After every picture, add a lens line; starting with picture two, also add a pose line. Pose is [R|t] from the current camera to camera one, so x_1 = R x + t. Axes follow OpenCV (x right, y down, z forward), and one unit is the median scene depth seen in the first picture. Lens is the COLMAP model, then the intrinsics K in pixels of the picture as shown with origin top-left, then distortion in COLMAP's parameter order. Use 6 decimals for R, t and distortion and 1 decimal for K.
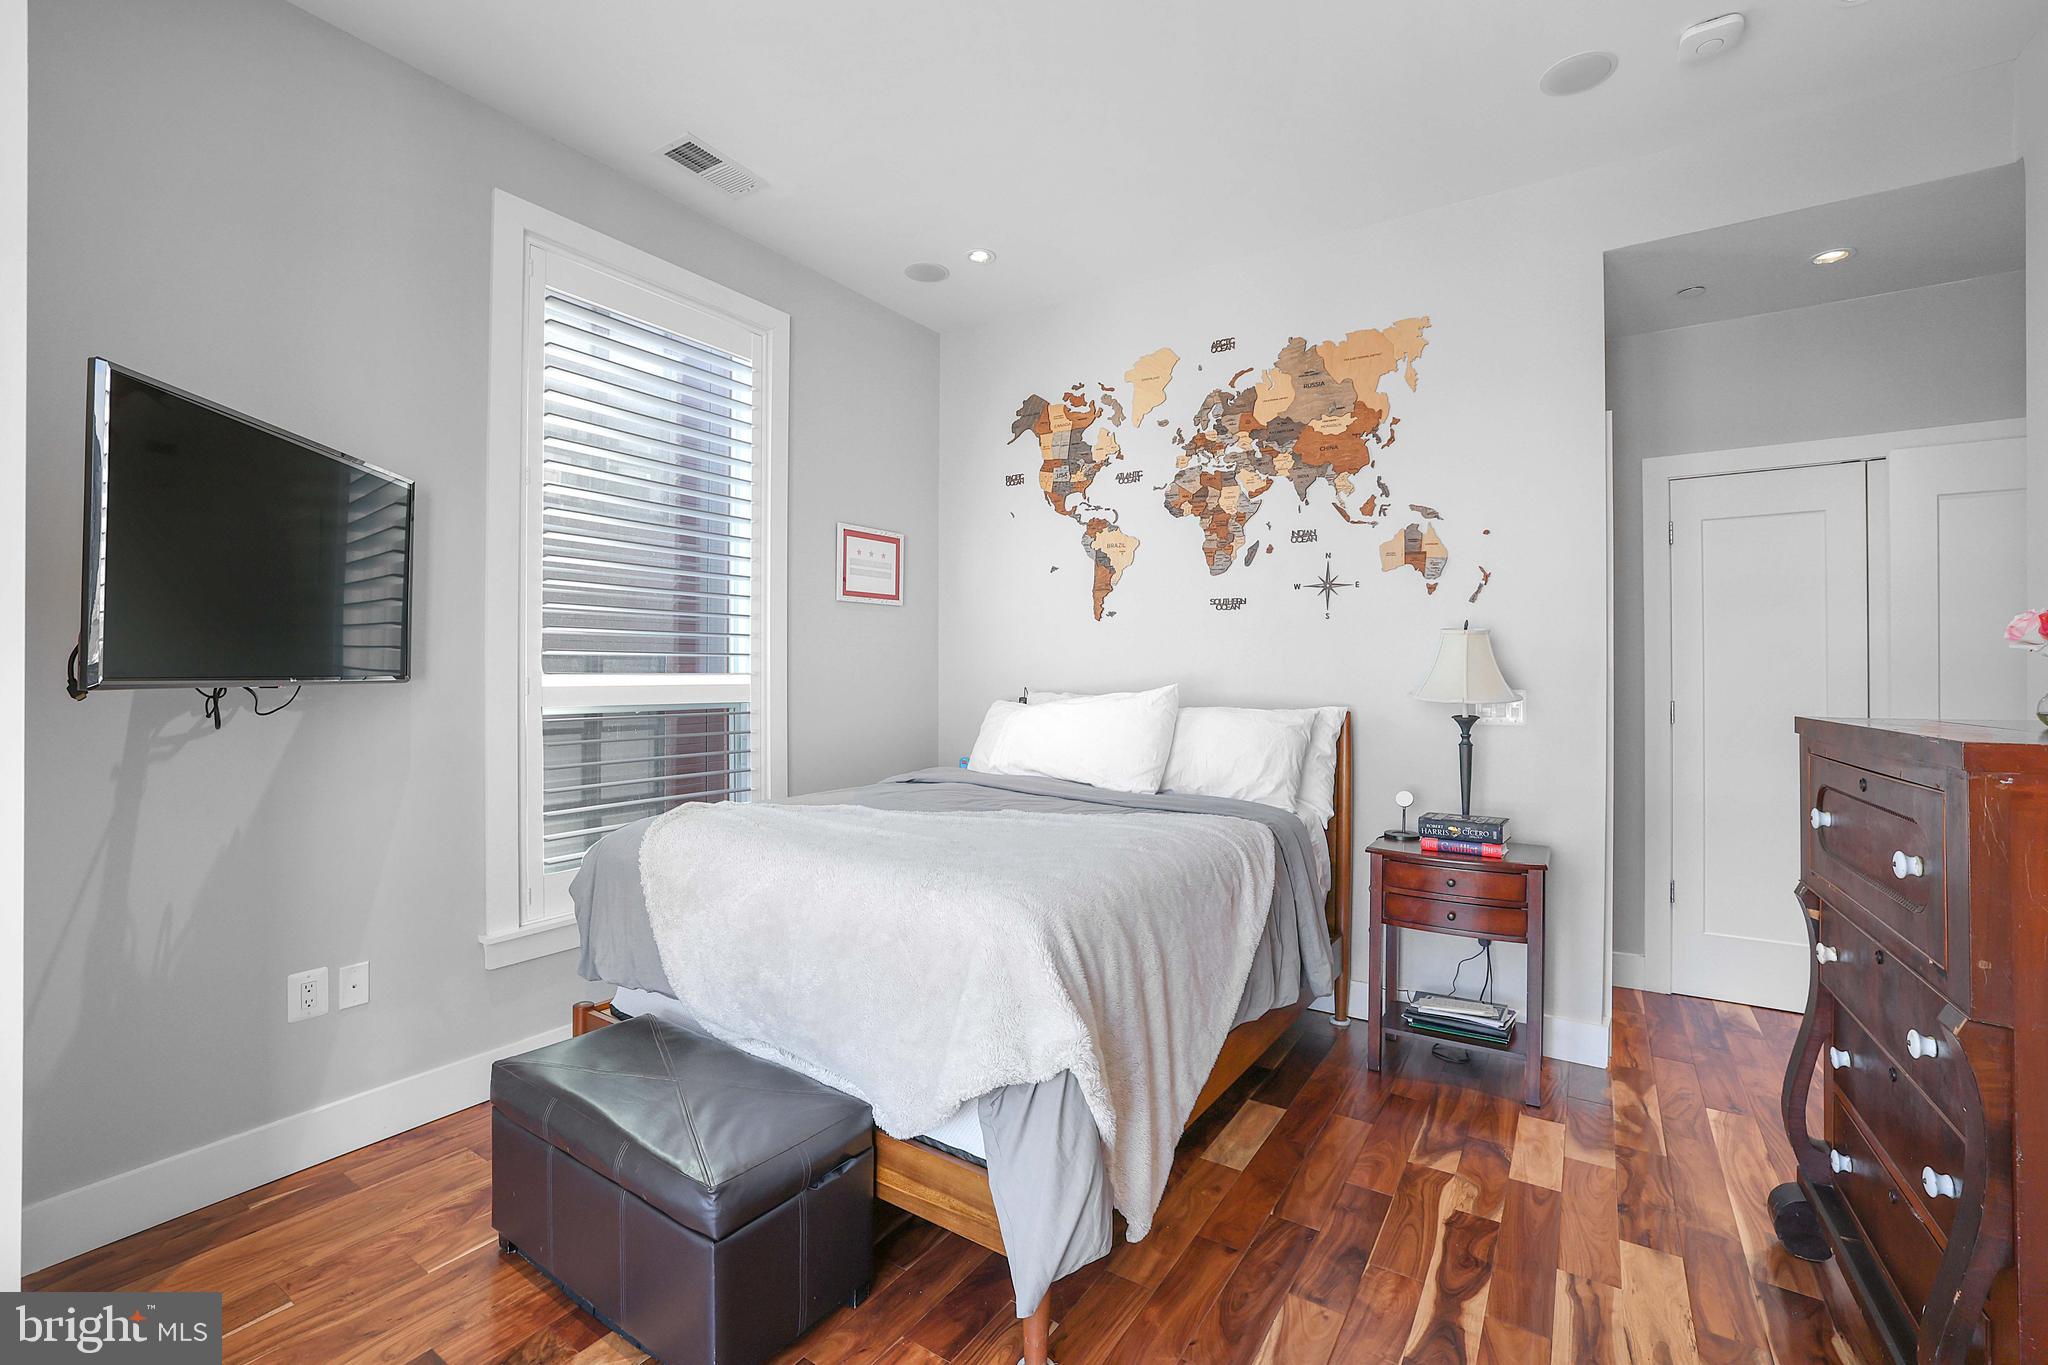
lens RADIAL K [[884.3, 0, 1010.0], [0, 884.3, 670.2], [0, 0, 1]] dist [-0.052725, 0.022056]
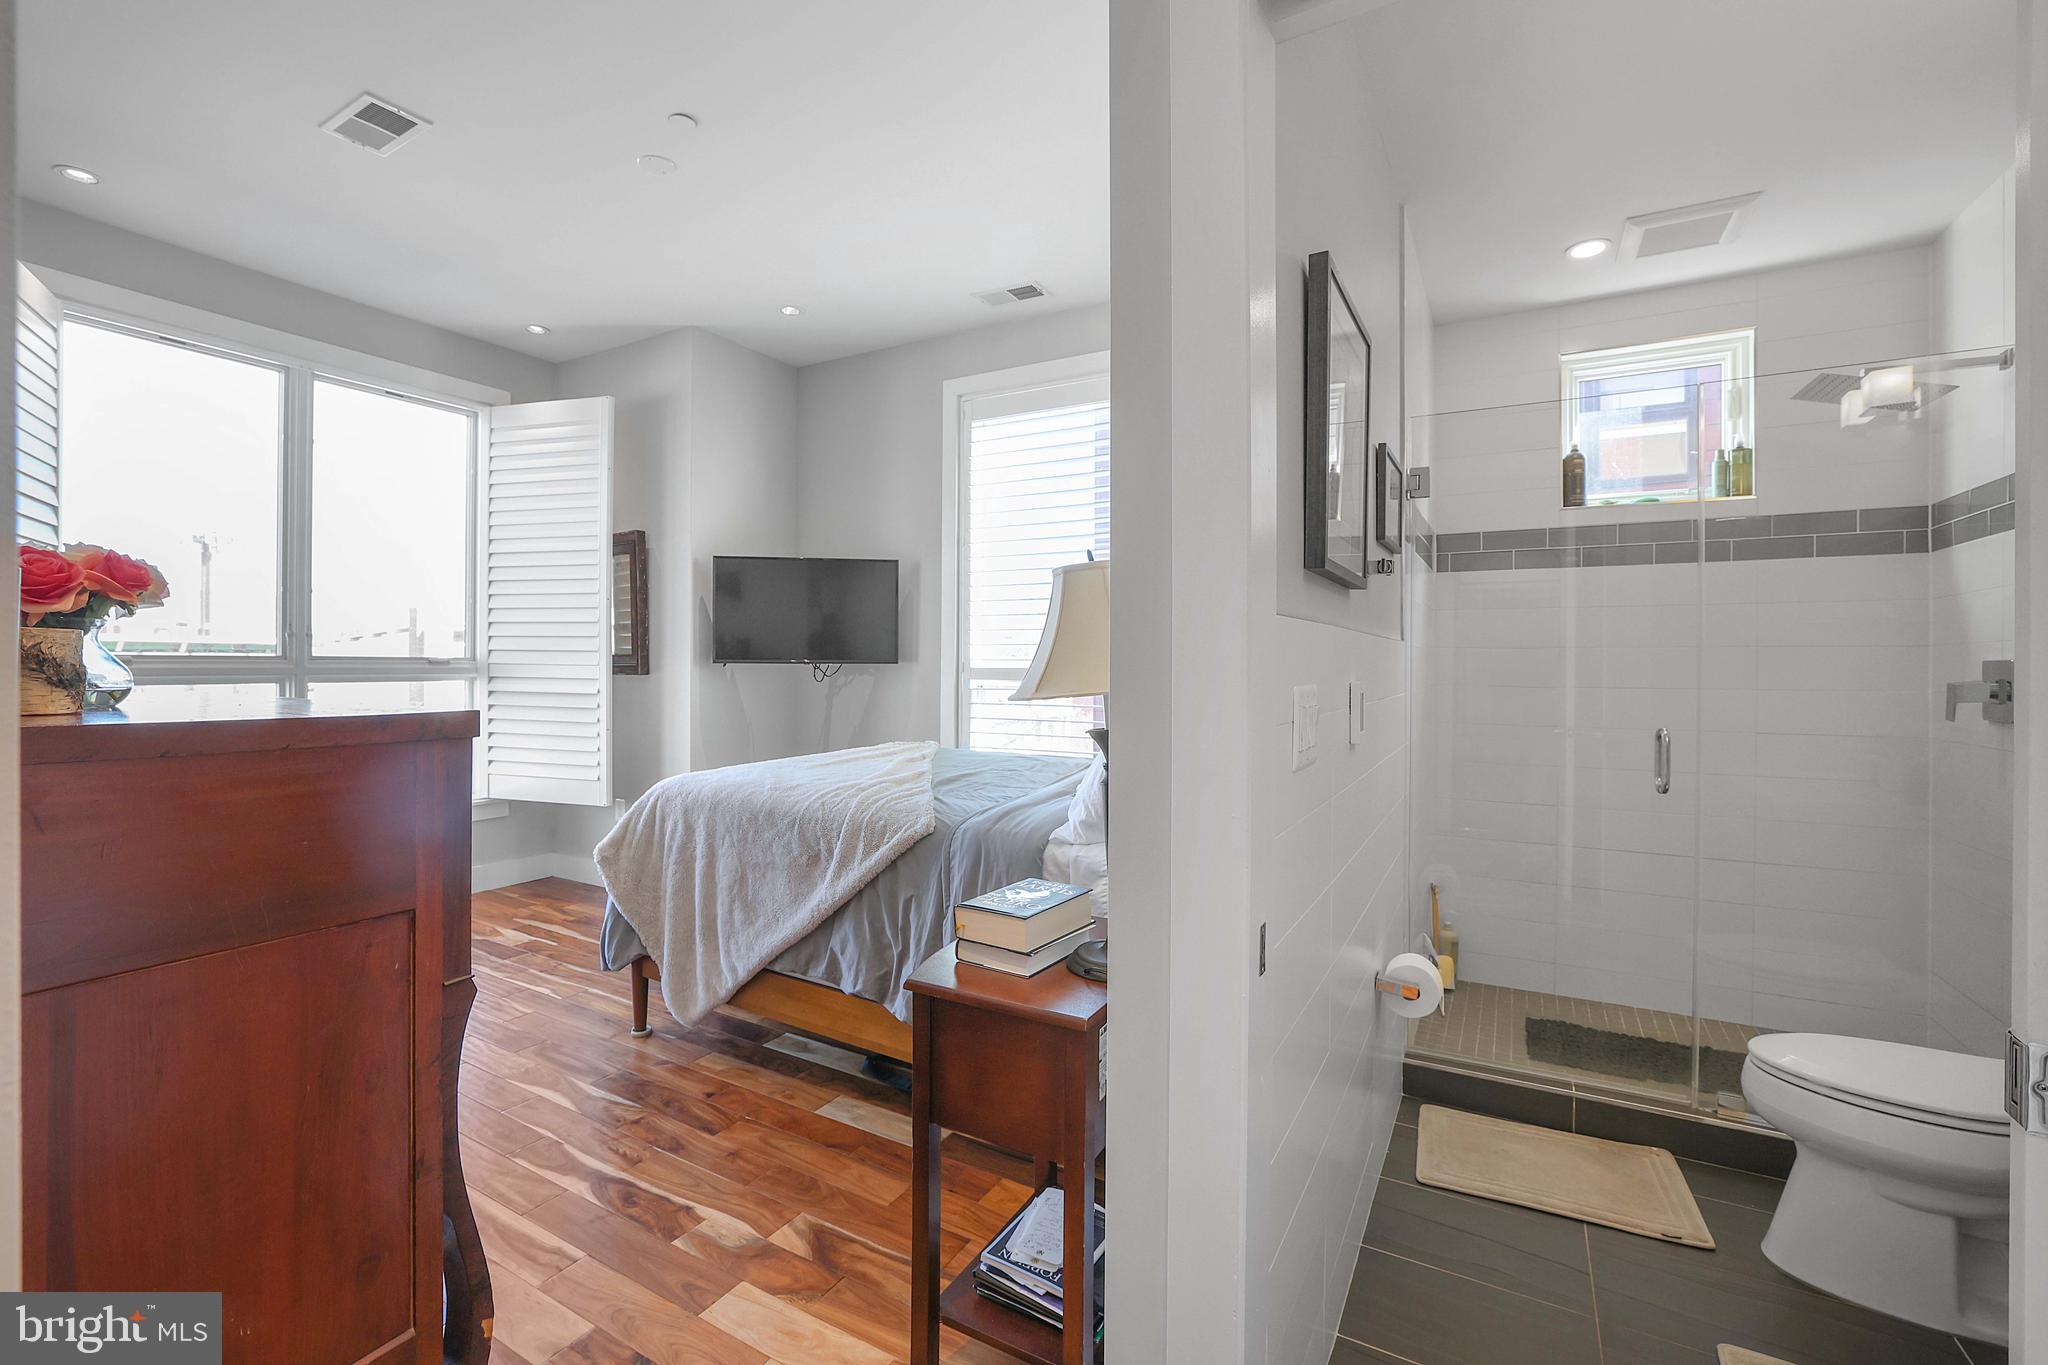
lens RADIAL K [[884.3, 0, 1010.0], [0, 884.3, 670.2], [0, 0, 1]] dist [-0.052725, 0.022056]
pose [[0.062176, 0.000889, -0.998065, 0.900358], [0.000385, 1.000000, 0.000915, 0.016531], [0.998065, -0.000441, 0.062176, 0.775627]]
